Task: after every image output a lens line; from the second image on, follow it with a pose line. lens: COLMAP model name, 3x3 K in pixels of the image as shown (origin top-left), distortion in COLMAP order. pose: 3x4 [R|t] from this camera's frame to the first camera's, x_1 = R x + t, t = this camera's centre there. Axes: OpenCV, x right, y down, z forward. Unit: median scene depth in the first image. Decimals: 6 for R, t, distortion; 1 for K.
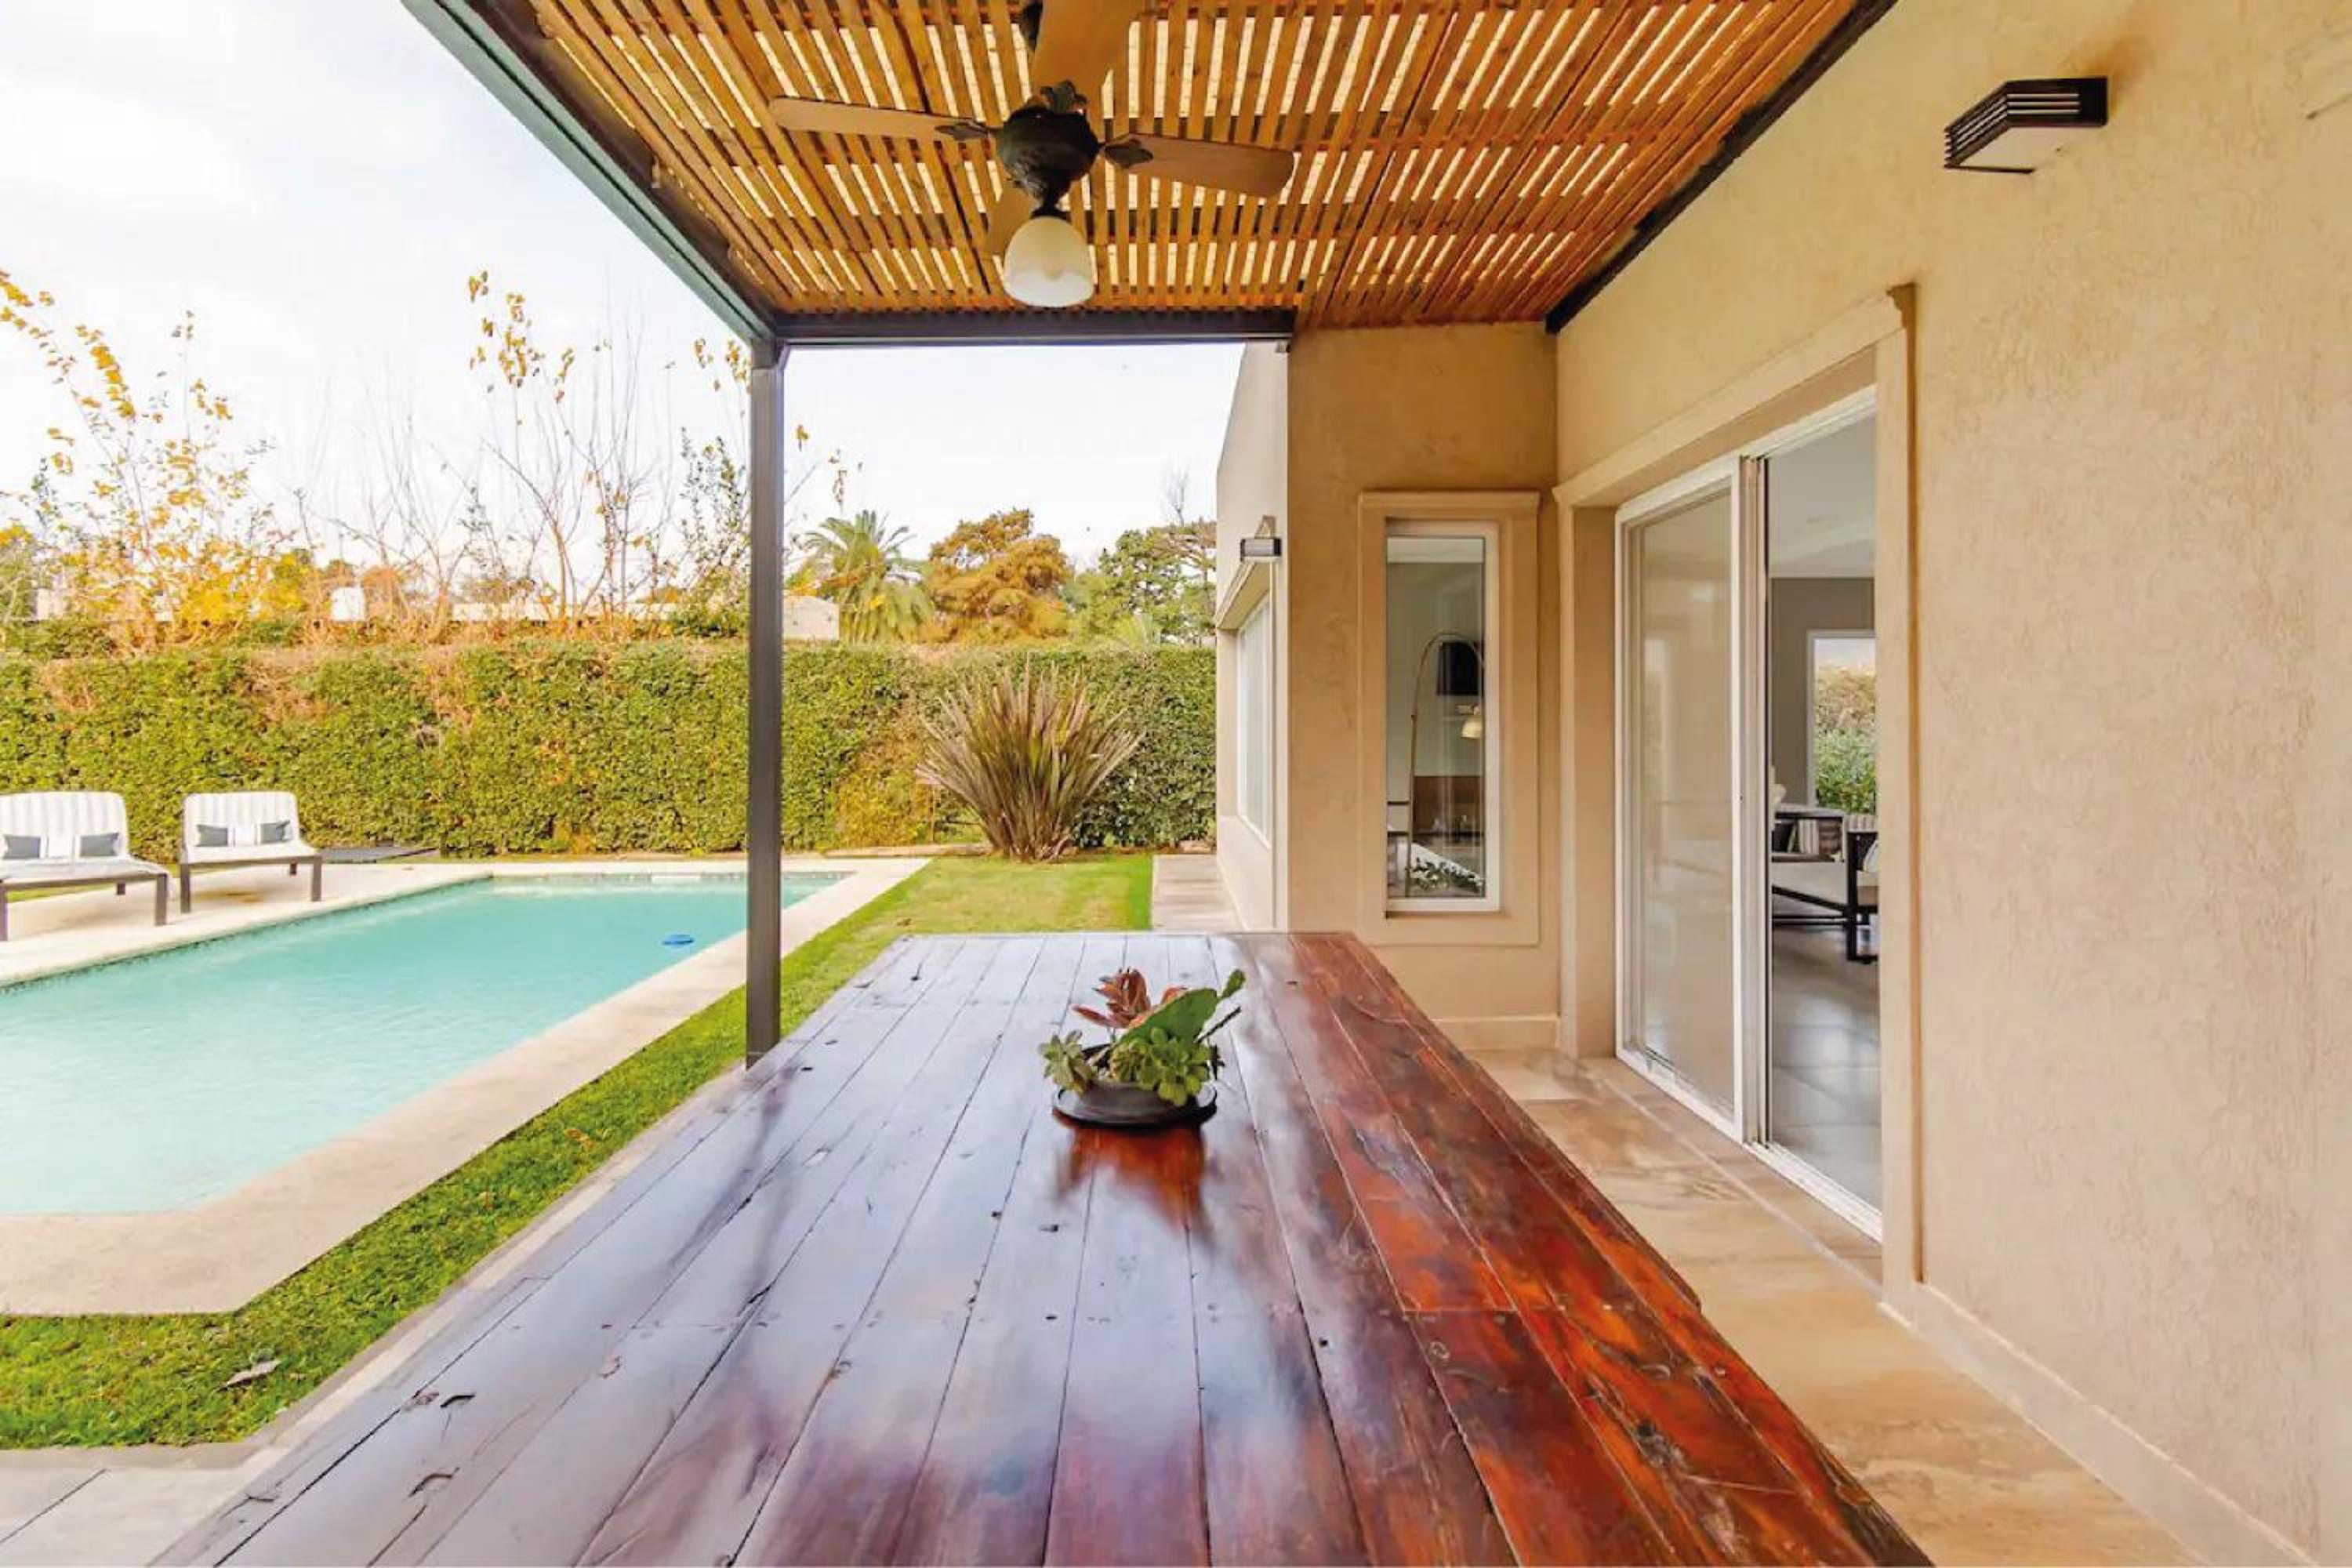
lens RADIAL K [[1091.6, 0, 1170.2], [0, 1091.6, 745.9], [0, 0, 1]] dist [0.003698, 0.000979]
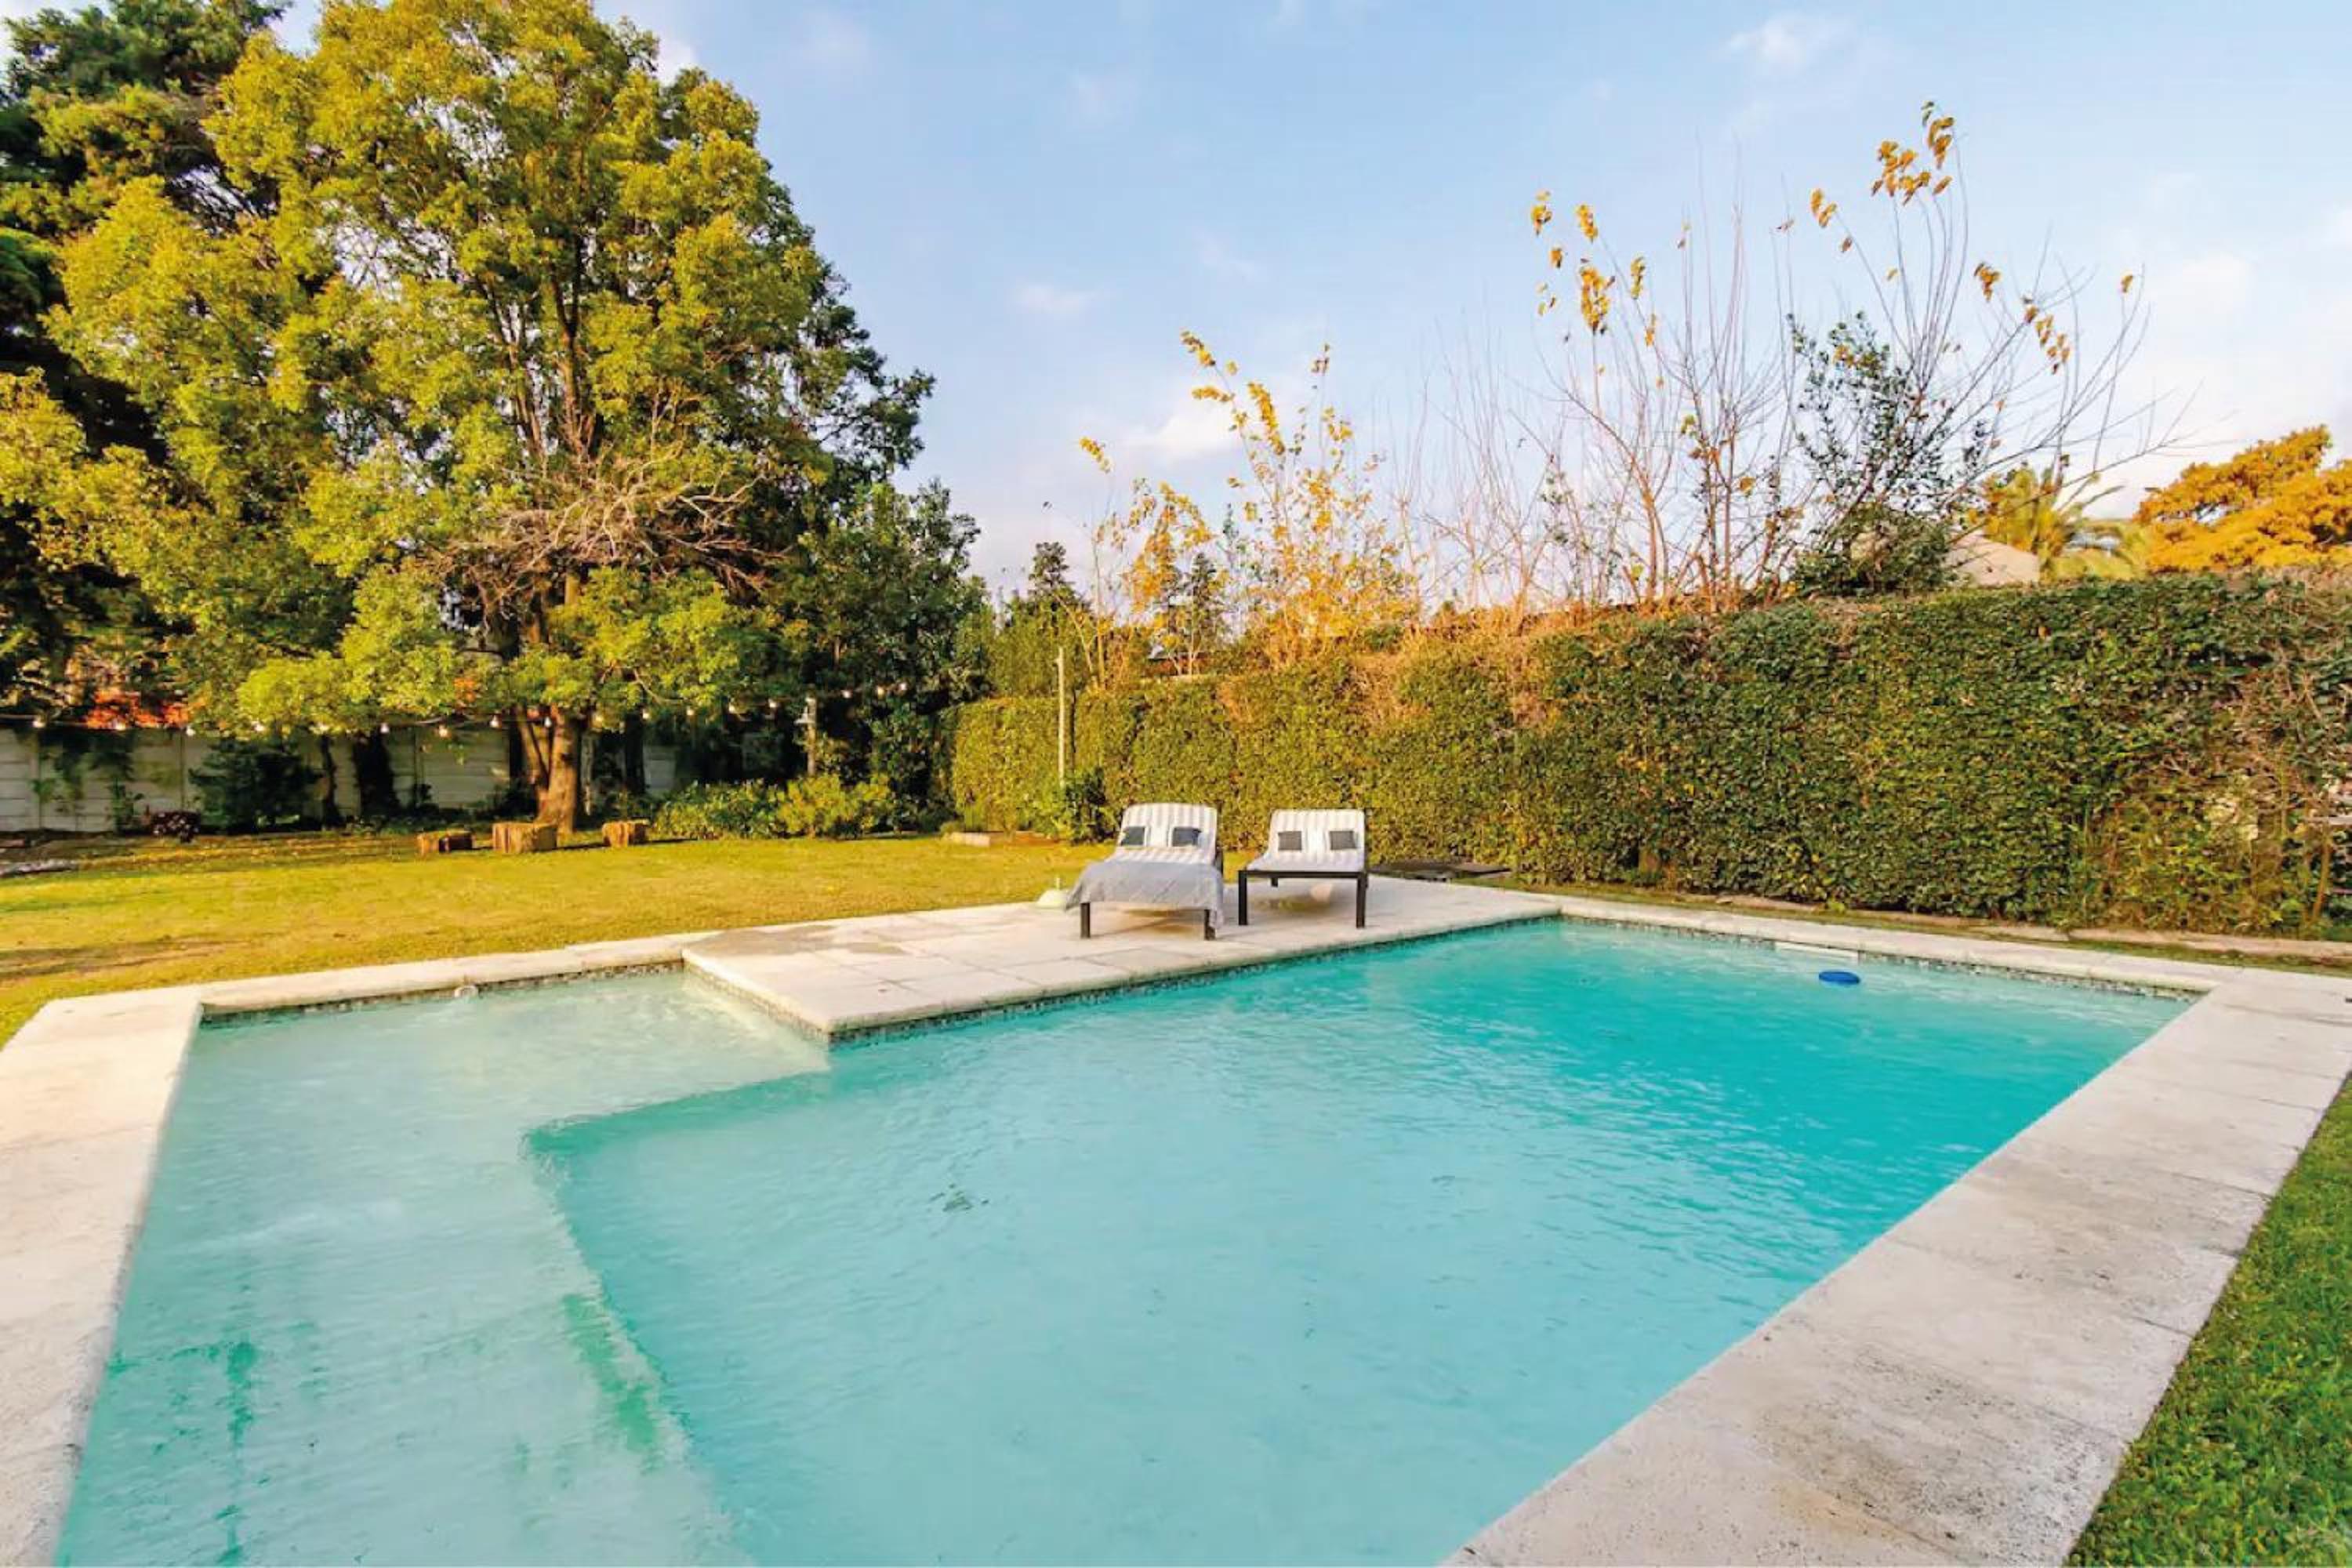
lens RADIAL K [[1091.6, 0, 1170.2], [0, 1091.6, 745.9], [0, 0, 1]] dist [0.003698, 0.000979]
pose [[0.602771, -0.003976, -0.797904, -0.138838], [-0.014361, 0.999772, -0.015830, 0.013553], [0.797785, 0.021000, 0.602576, 0.254385]]
